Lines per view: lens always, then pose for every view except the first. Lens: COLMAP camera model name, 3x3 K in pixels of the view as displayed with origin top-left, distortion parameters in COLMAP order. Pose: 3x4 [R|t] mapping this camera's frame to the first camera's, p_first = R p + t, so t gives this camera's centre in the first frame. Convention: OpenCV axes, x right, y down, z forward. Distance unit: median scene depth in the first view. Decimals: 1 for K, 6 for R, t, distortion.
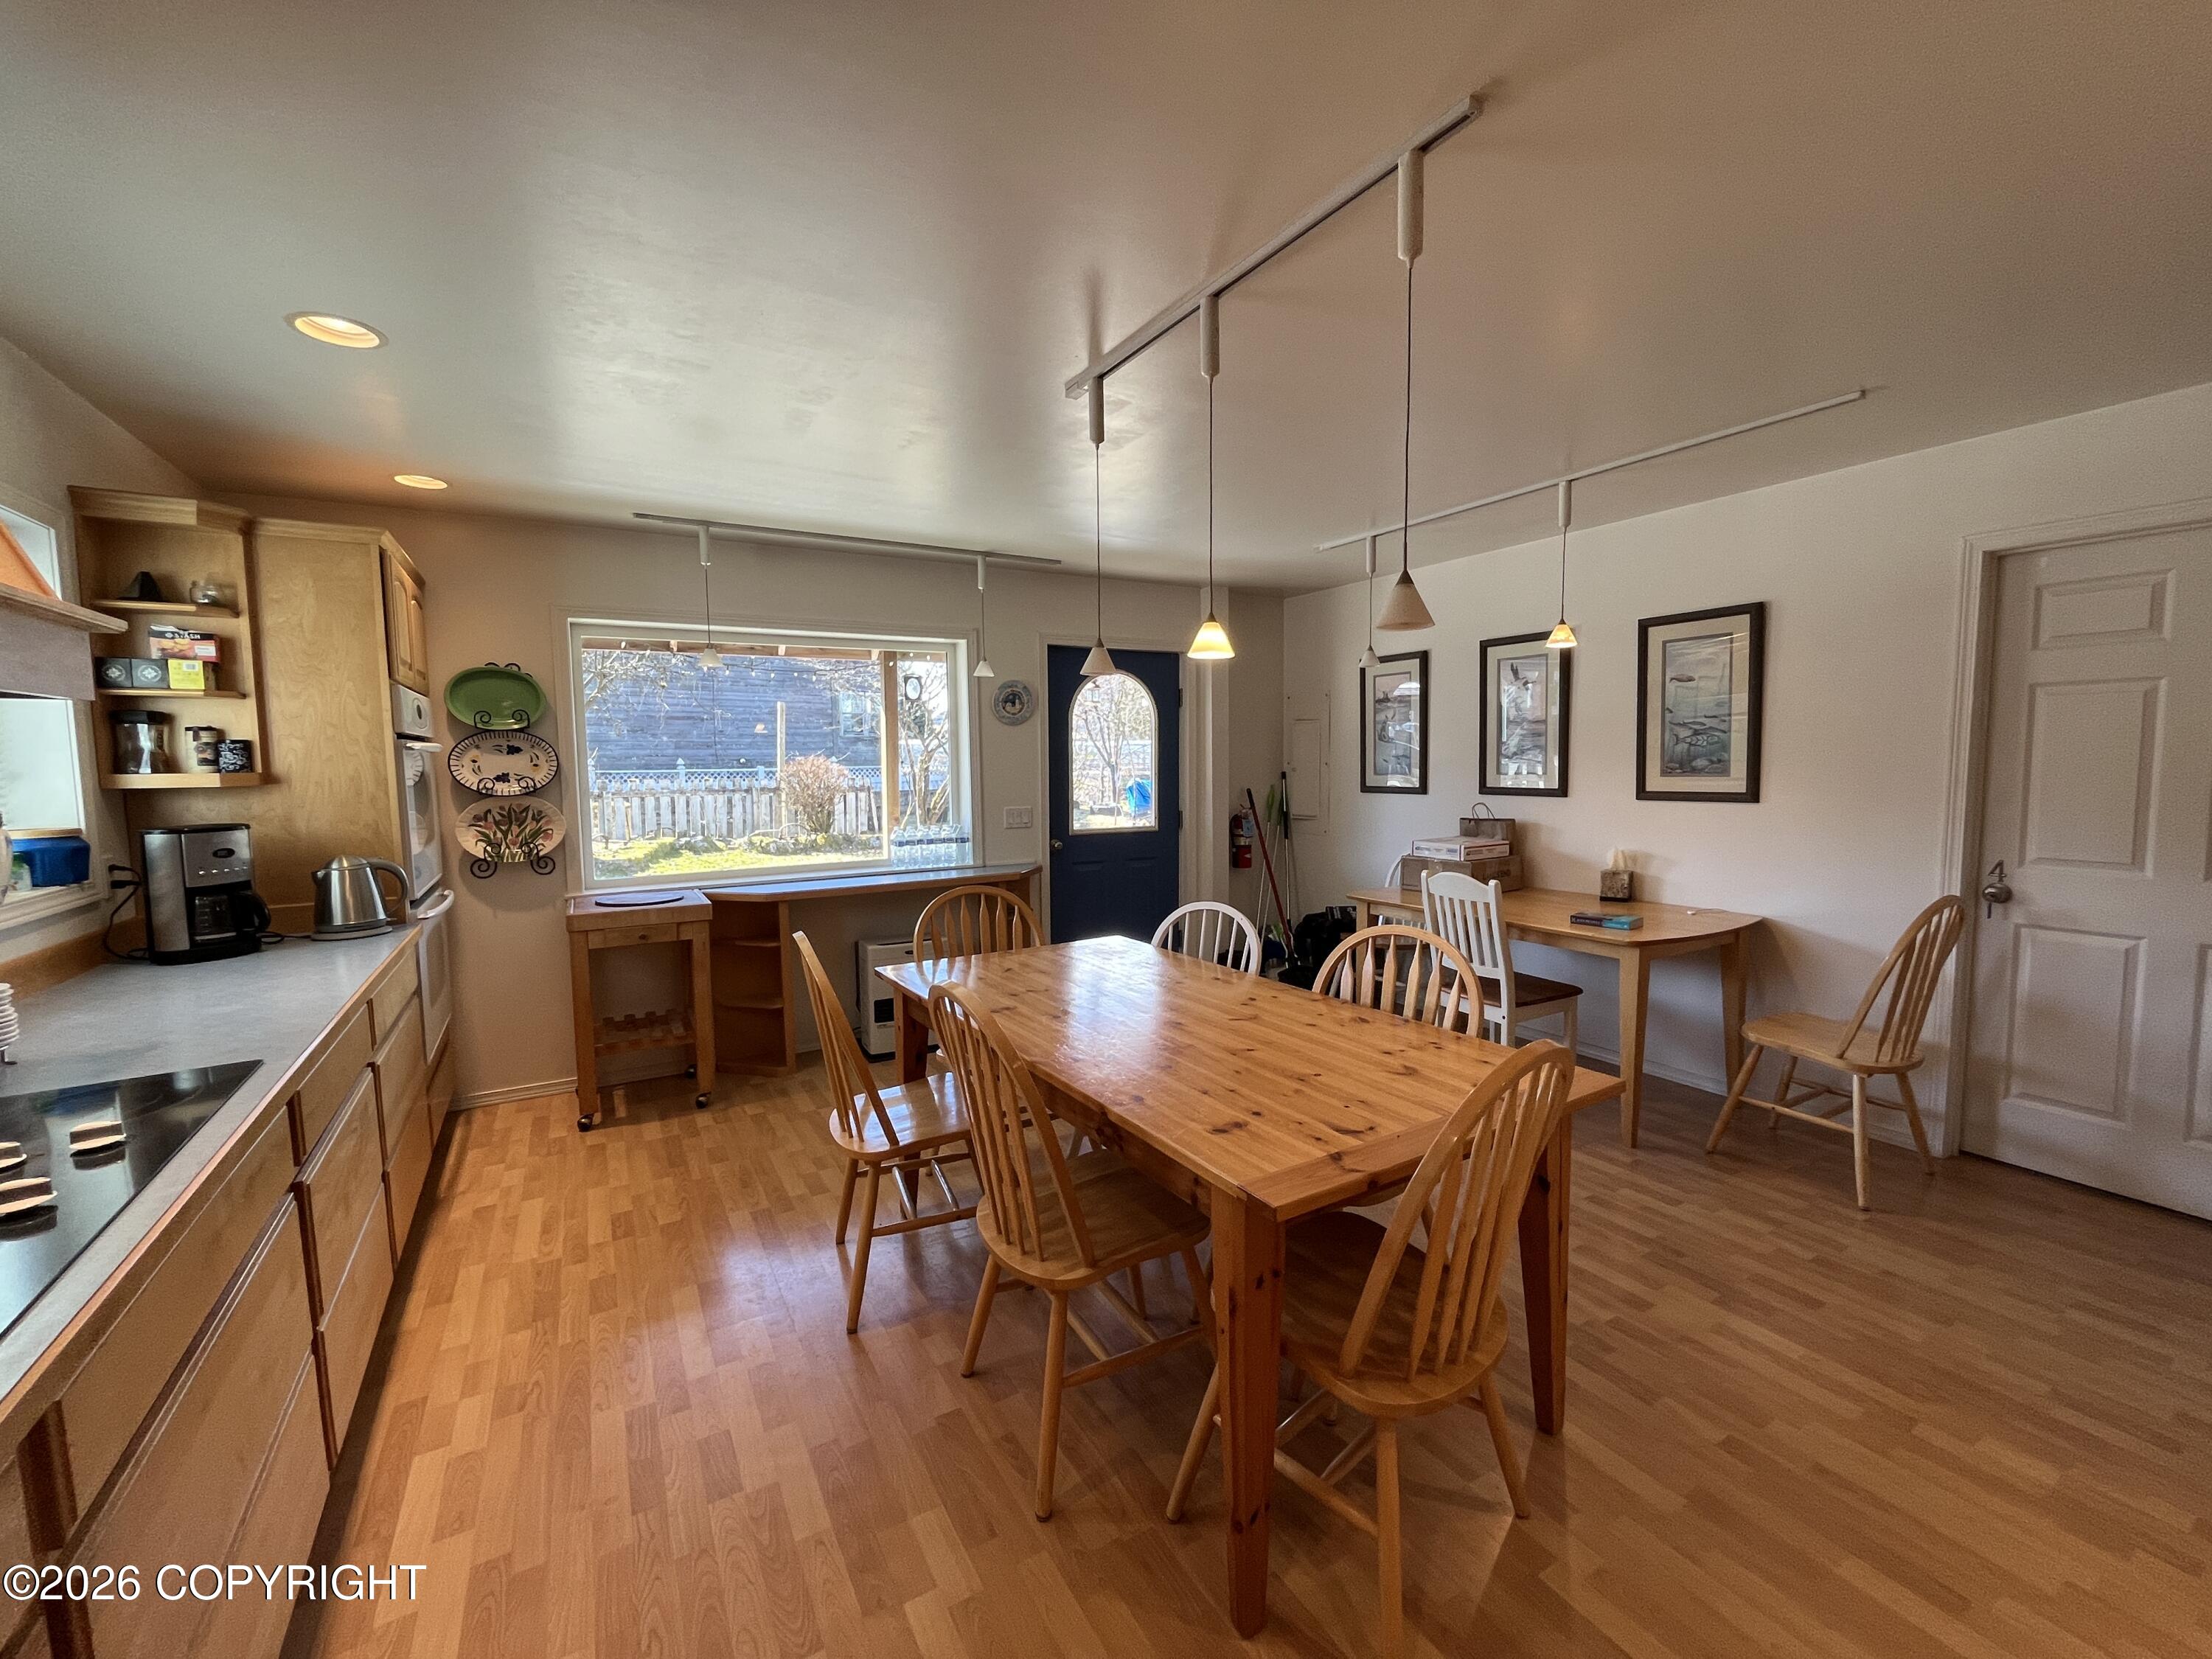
lens RADIAL K [[899.0, 0, 1104.2], [0, 899.0, 828.9], [0, 0, 1]] dist [-0.000656, -0.000188]
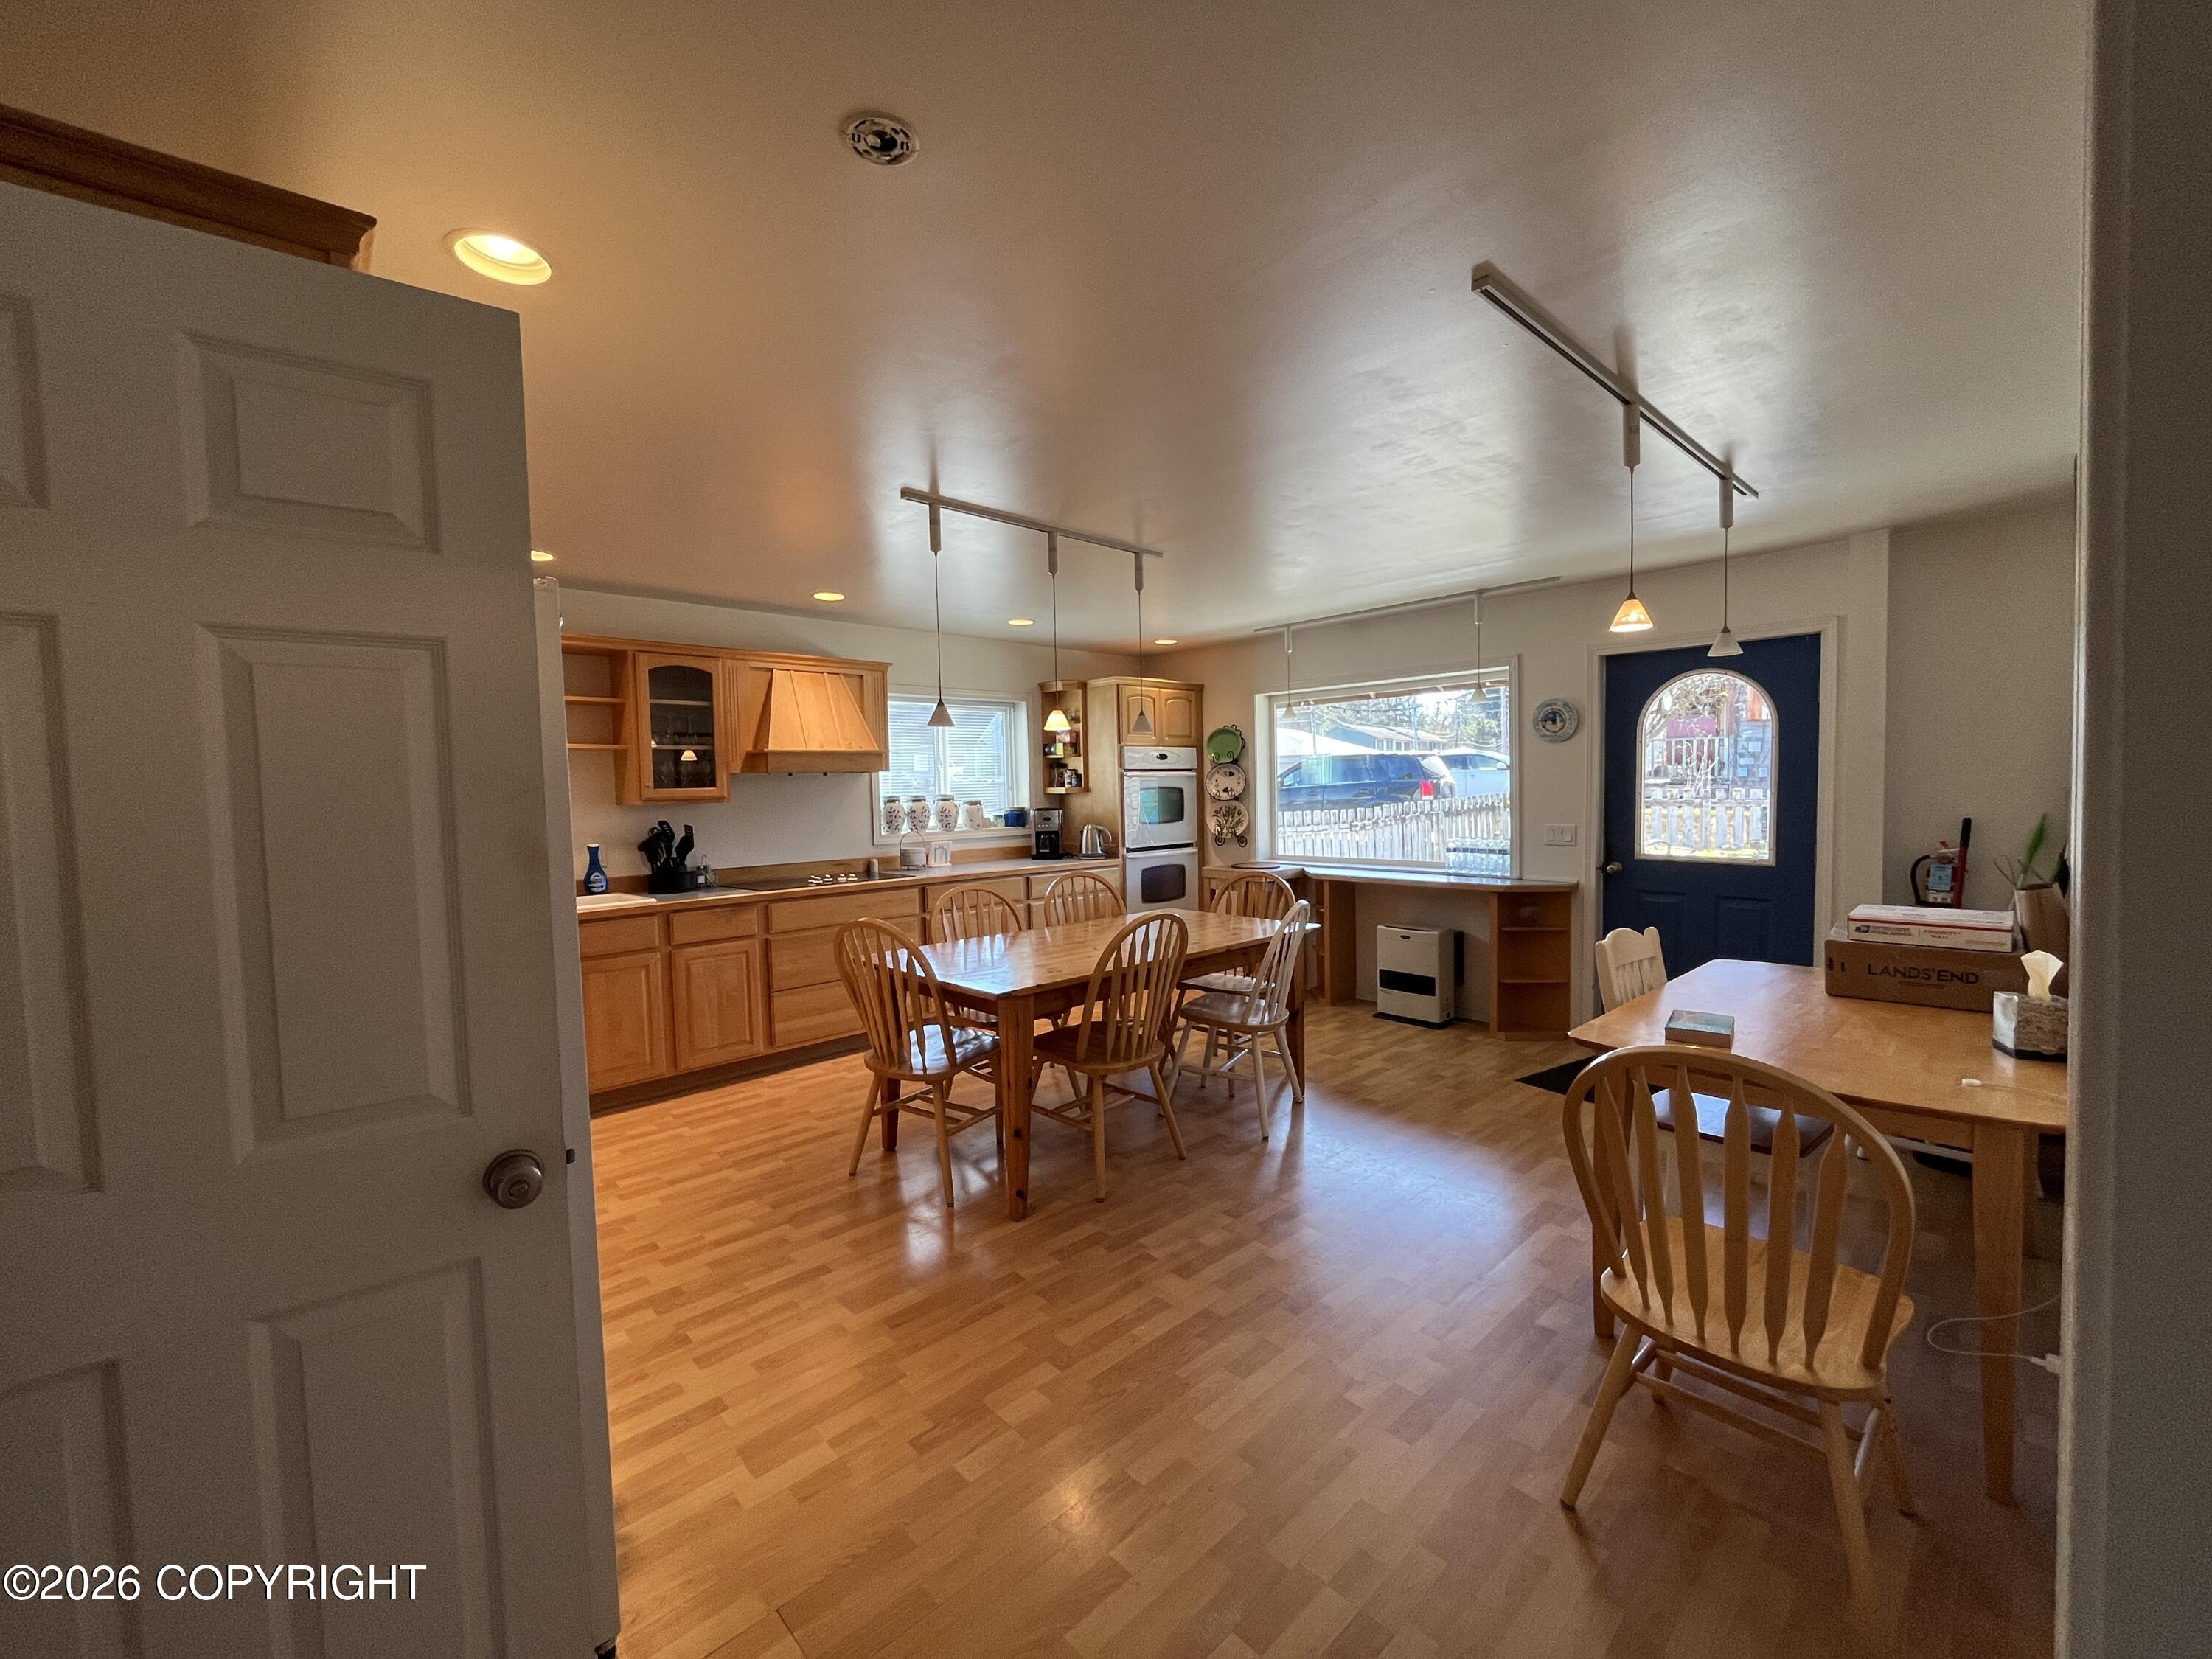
lens RADIAL K [[899.0, 0, 1108.8], [0, 899.0, 829.7], [0, 0, 1]] dist [-0.000656, -0.000188]
pose [[0.214982, 0.057880, -0.974901, 0.993954], [-0.059438, 0.997167, 0.046095, -0.045025], [0.974808, 0.048037, 0.217813, 0.384031]]
